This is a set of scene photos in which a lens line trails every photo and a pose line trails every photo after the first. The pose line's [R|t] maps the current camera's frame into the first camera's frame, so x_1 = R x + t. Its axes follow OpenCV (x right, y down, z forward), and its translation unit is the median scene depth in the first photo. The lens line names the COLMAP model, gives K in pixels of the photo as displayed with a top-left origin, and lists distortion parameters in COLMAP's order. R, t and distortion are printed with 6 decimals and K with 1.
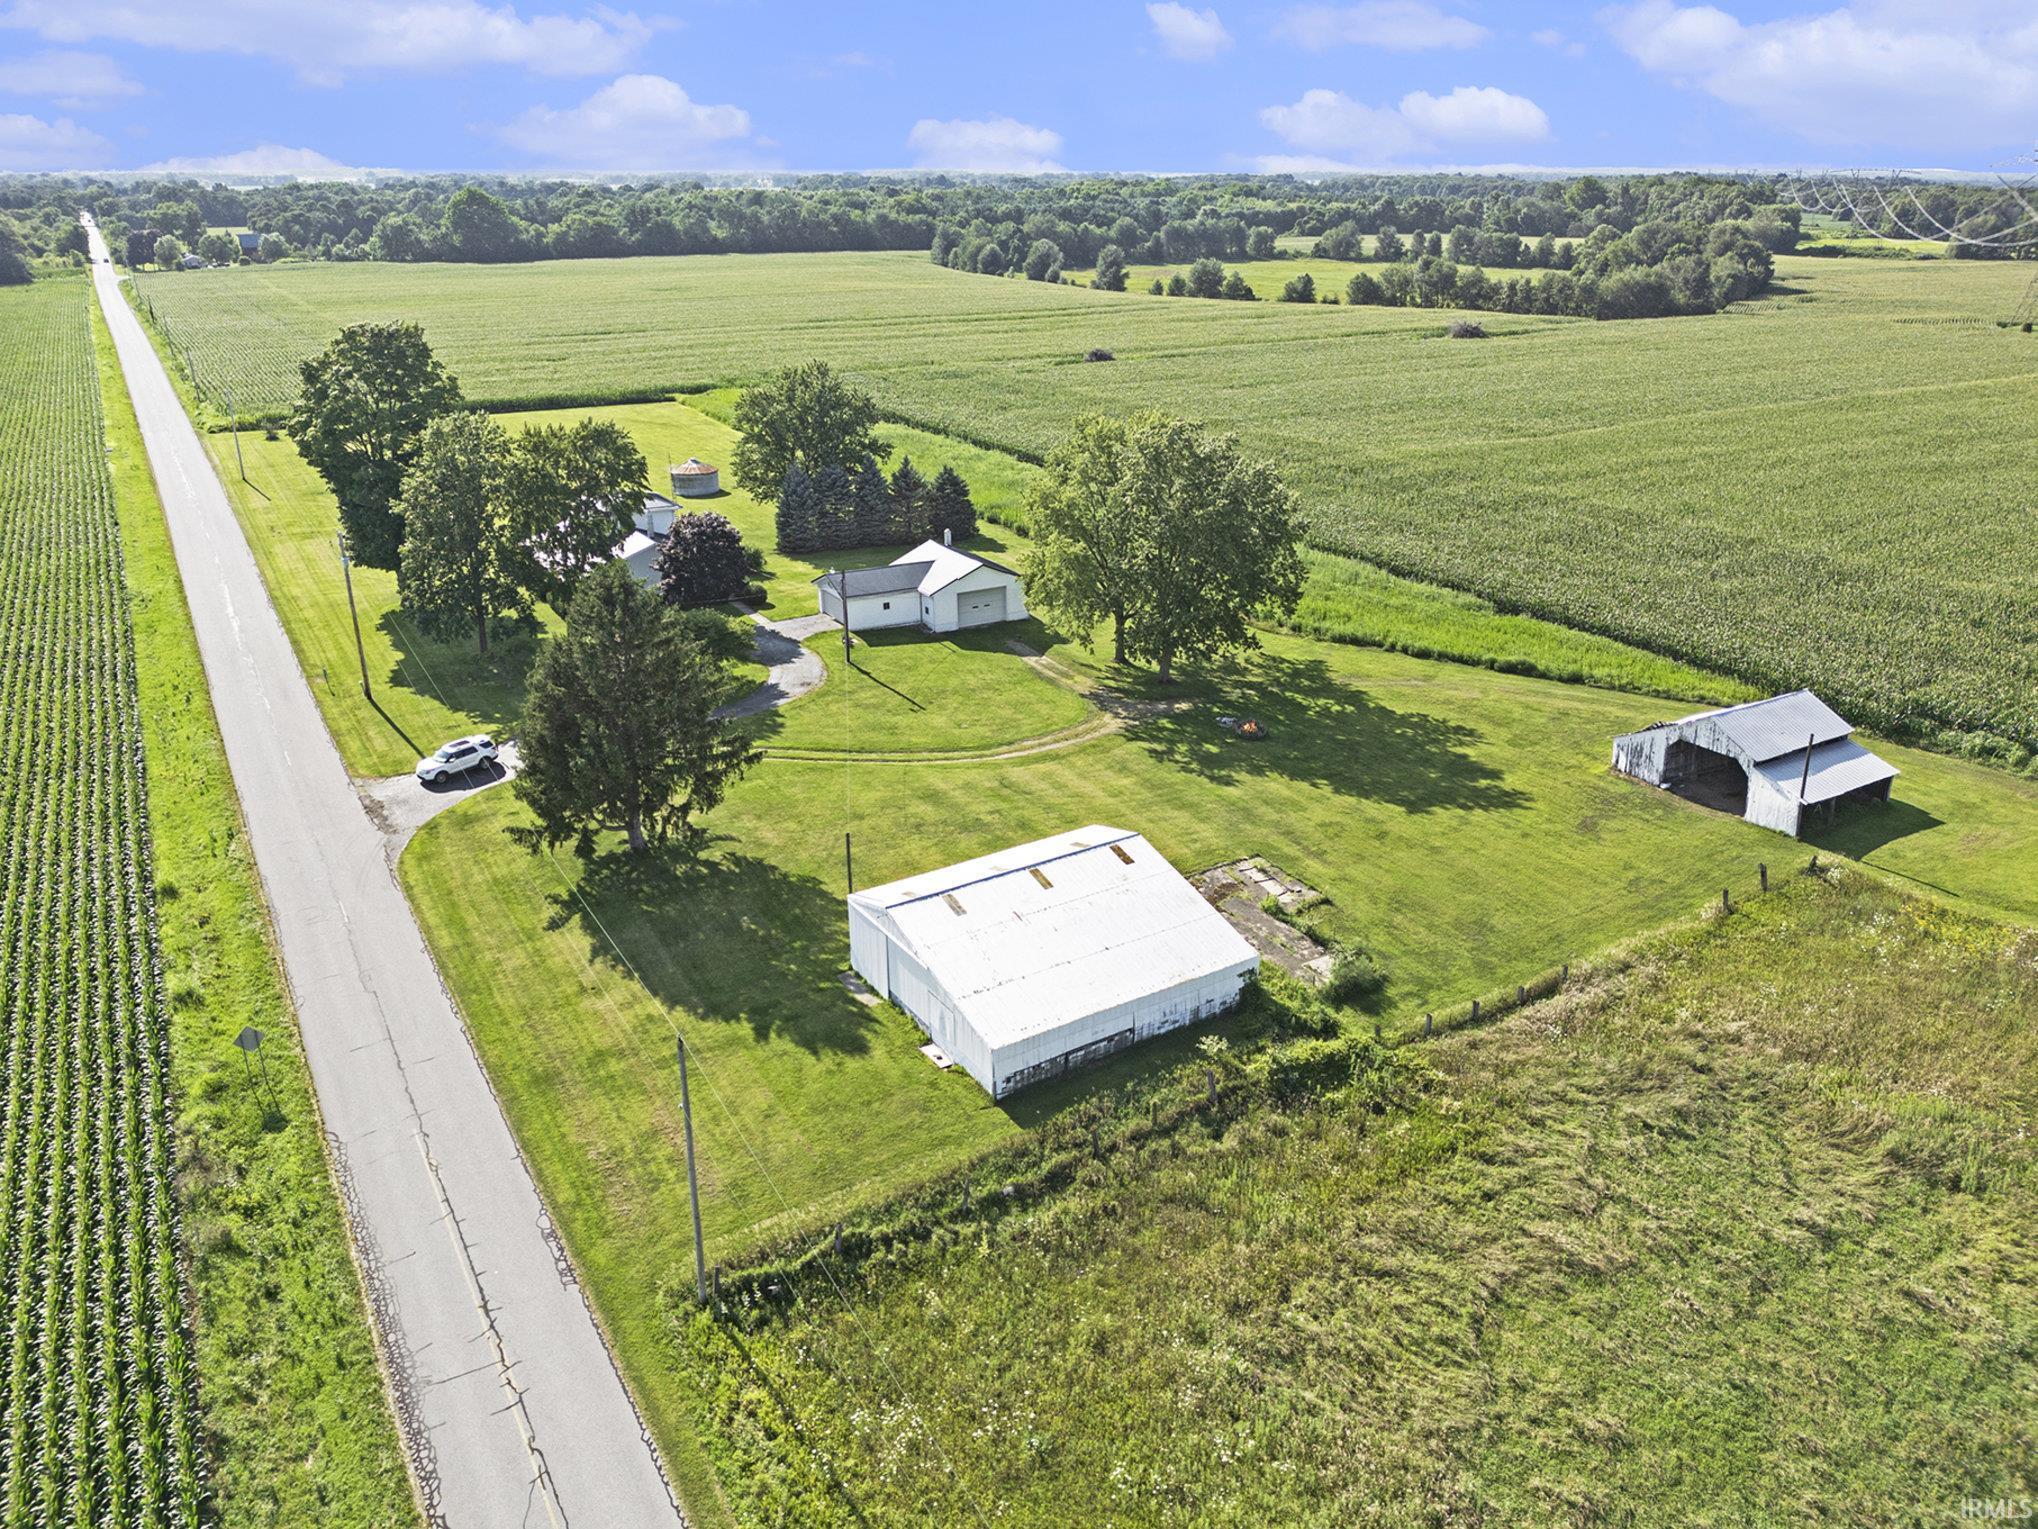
lens RADIAL K [[1450.2, 0, 991.6], [0, 1450.2, 758.3], [0, 0, 1]] dist [0.048006, -0.050442]
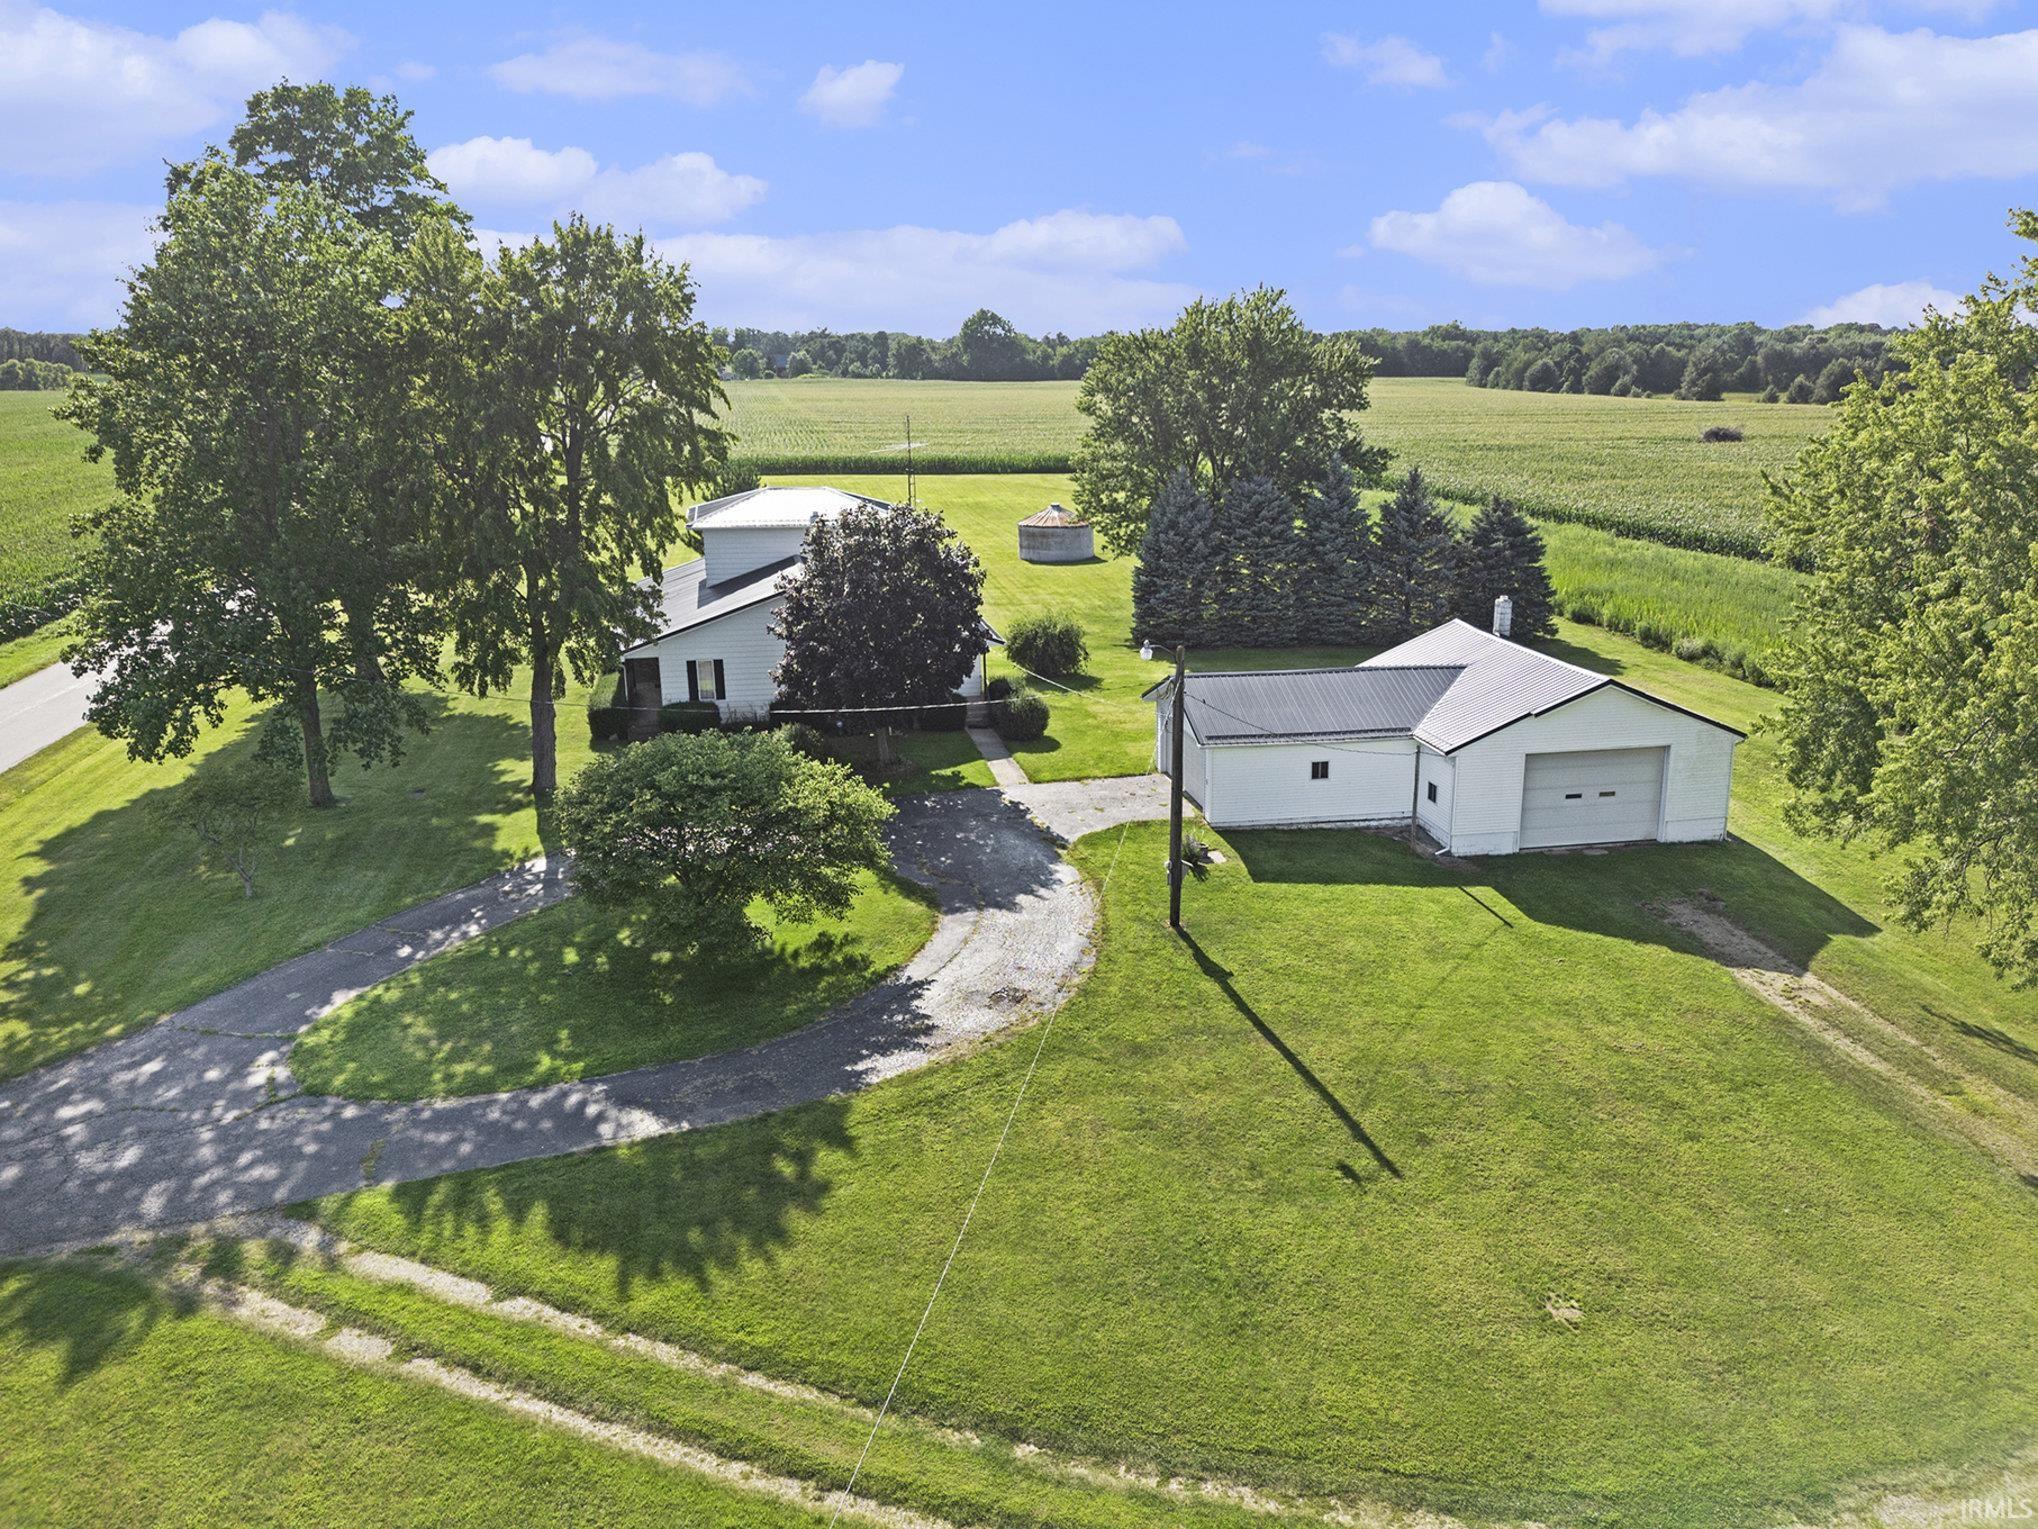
lens RADIAL K [[1450.2, 0, 991.6], [0, 1450.2, 758.3], [0, 0, 1]] dist [0.048006, -0.050442]
pose [[0.941720, 0.091649, -0.323672, -0.030926], [-0.123541, 0.989161, -0.079357, -0.066801], [0.312890, 0.114719, 0.942836, 0.611001]]
